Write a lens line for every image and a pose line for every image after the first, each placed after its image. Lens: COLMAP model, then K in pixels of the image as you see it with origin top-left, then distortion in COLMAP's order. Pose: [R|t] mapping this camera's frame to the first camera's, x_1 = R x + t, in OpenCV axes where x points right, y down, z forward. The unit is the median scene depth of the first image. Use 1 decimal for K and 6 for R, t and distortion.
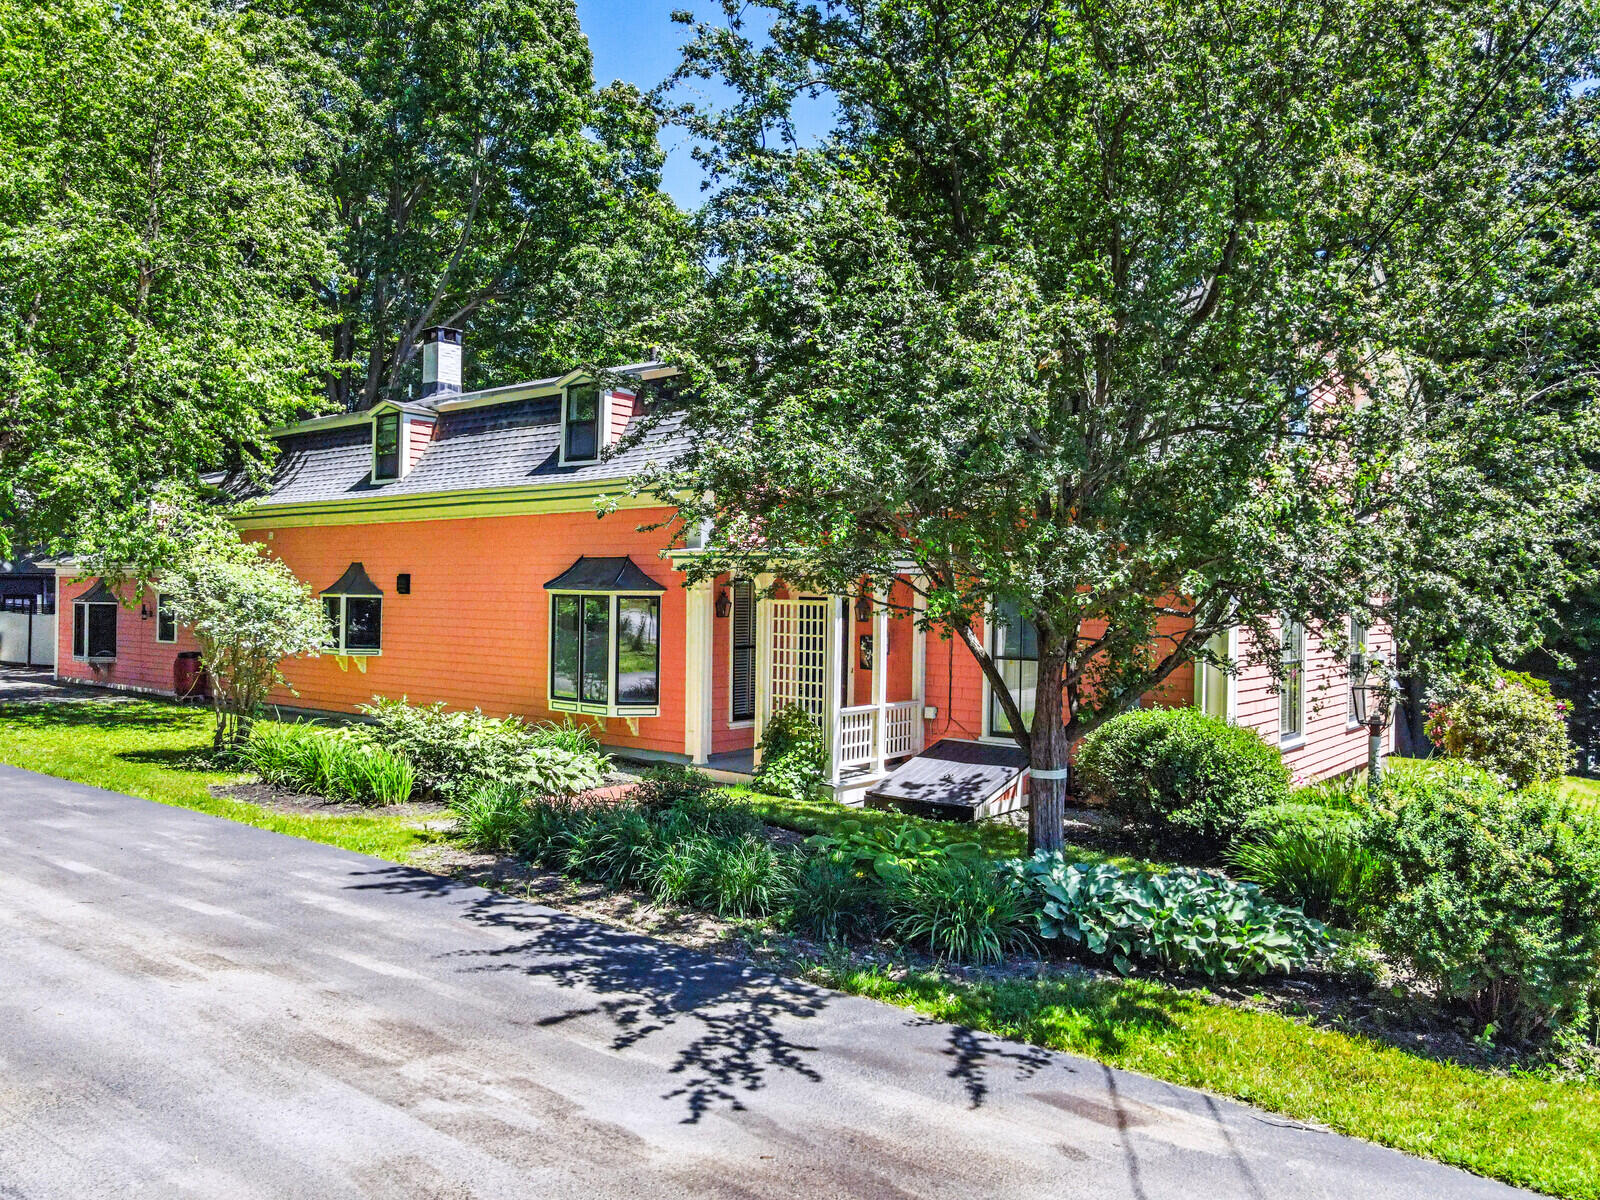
lens RADIAL K [[1176.6, 0, 809.6], [0, 1176.6, 596.1], [0, 0, 1]] dist [0.004635, 0.028278]
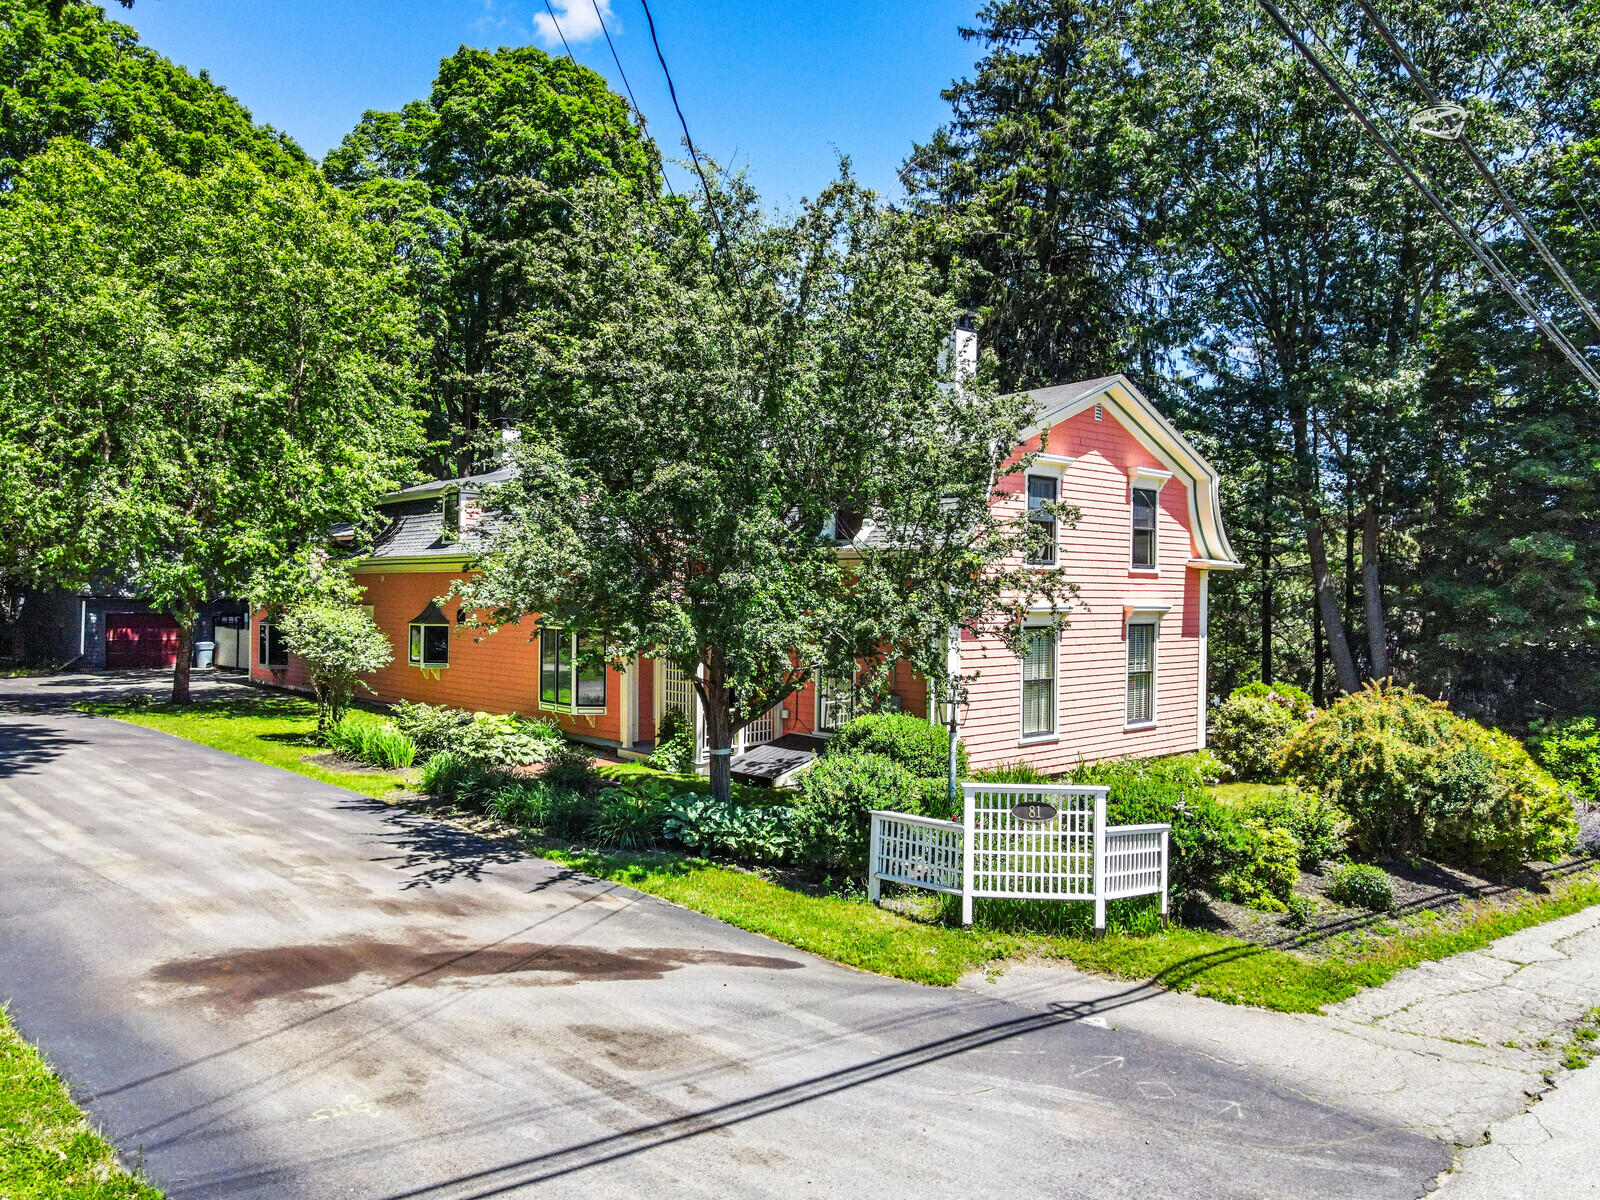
lens RADIAL K [[1176.6, 0, 809.6], [0, 1176.6, 596.1], [0, 0, 1]] dist [0.004635, 0.028278]
pose [[0.987893, -0.004806, -0.155061, 0.371125], [0.005209, 0.999984, 0.002194, -0.047895], [0.155048, -0.002975, 0.987903, -0.411792]]
